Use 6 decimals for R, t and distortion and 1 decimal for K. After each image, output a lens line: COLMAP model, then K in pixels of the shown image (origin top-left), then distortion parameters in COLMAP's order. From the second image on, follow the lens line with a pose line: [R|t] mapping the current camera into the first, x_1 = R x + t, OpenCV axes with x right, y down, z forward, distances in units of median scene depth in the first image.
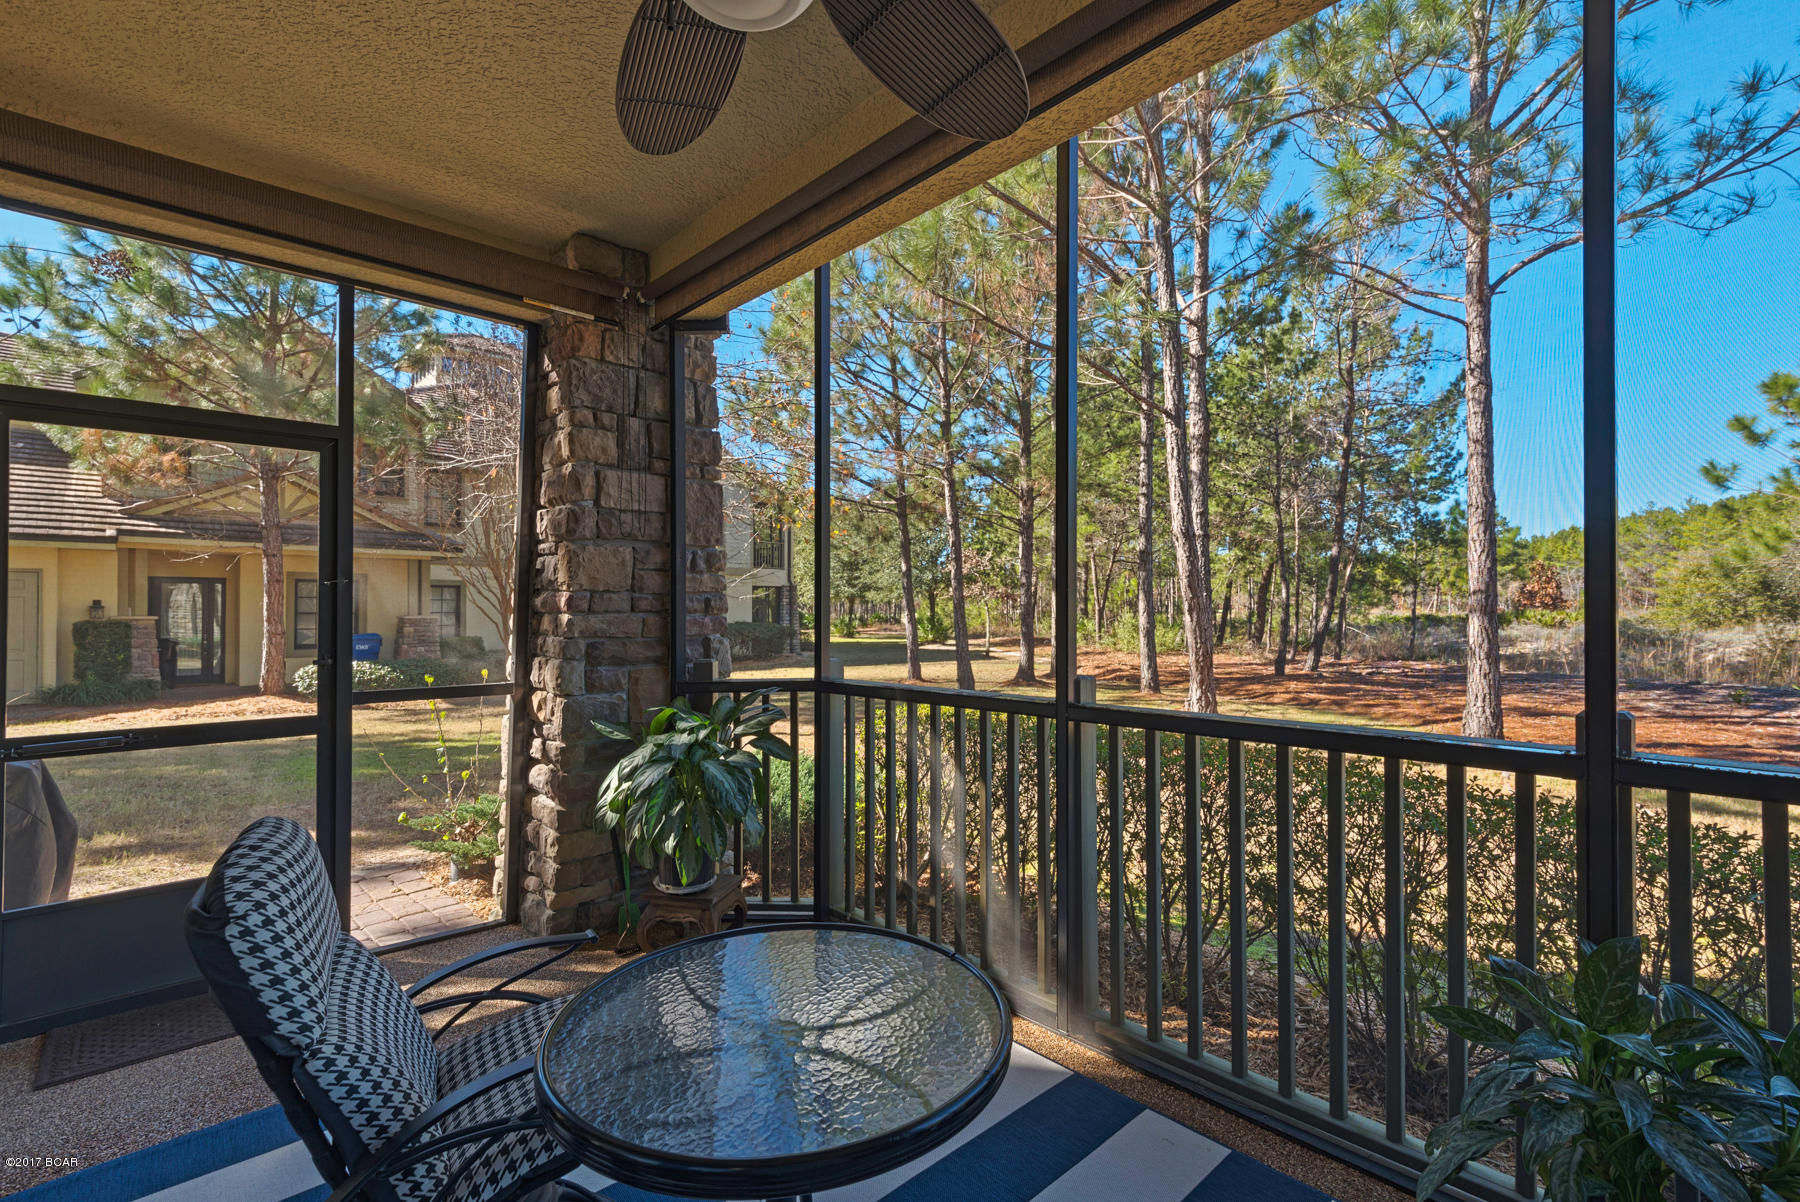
lens RADIAL K [[822.0, 0, 900.0], [0, 822.0, 601.0], [0, 0, 1]] dist [0.014319, 0.000129]
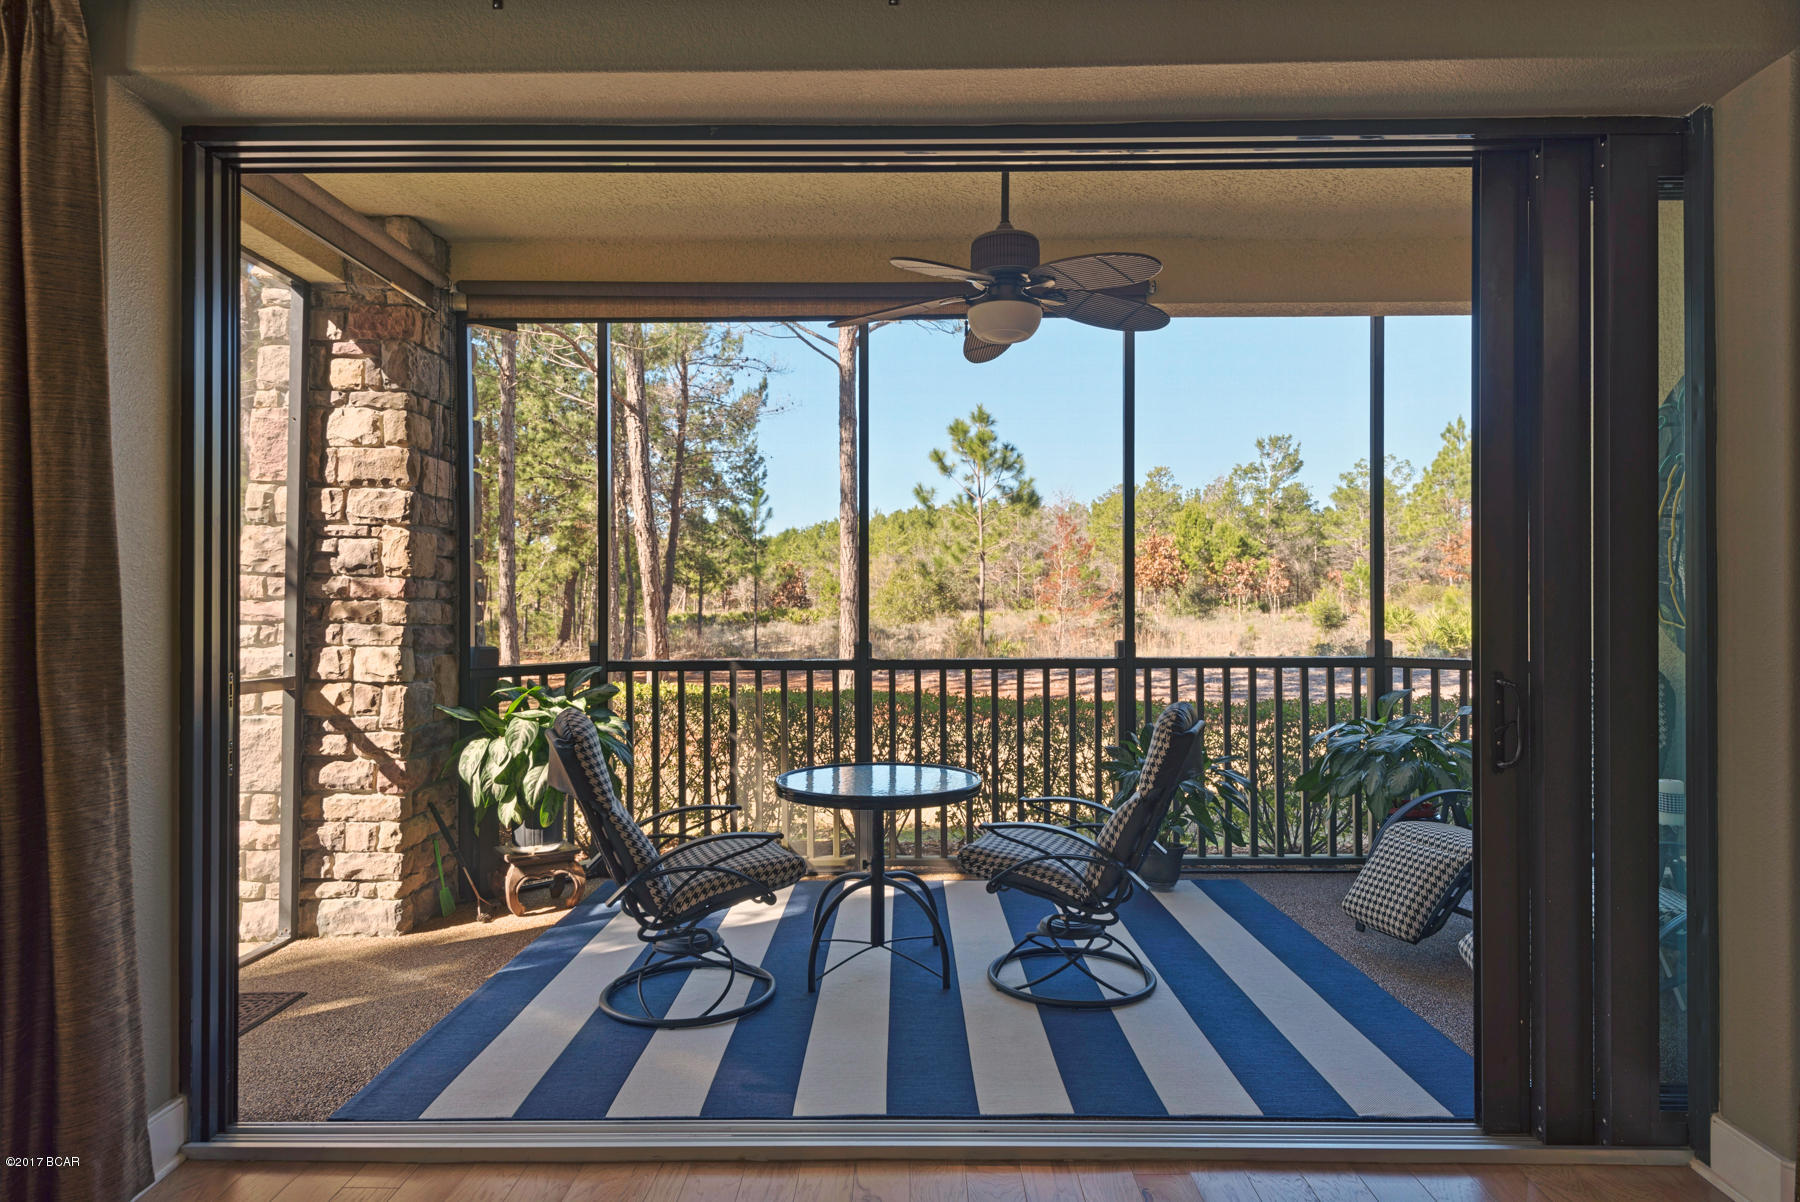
lens RADIAL K [[1049.7, 0, 900.0], [0, 1049.7, 601.0], [0, 0, 1]] dist [0.023661, 0.000140]
pose [[0.699557, 0.001873, 0.714575, -0.149013], [-0.002658, 0.999996, -0.000020, 0.002541], [-0.714572, -0.001885, 0.699559, -0.052587]]
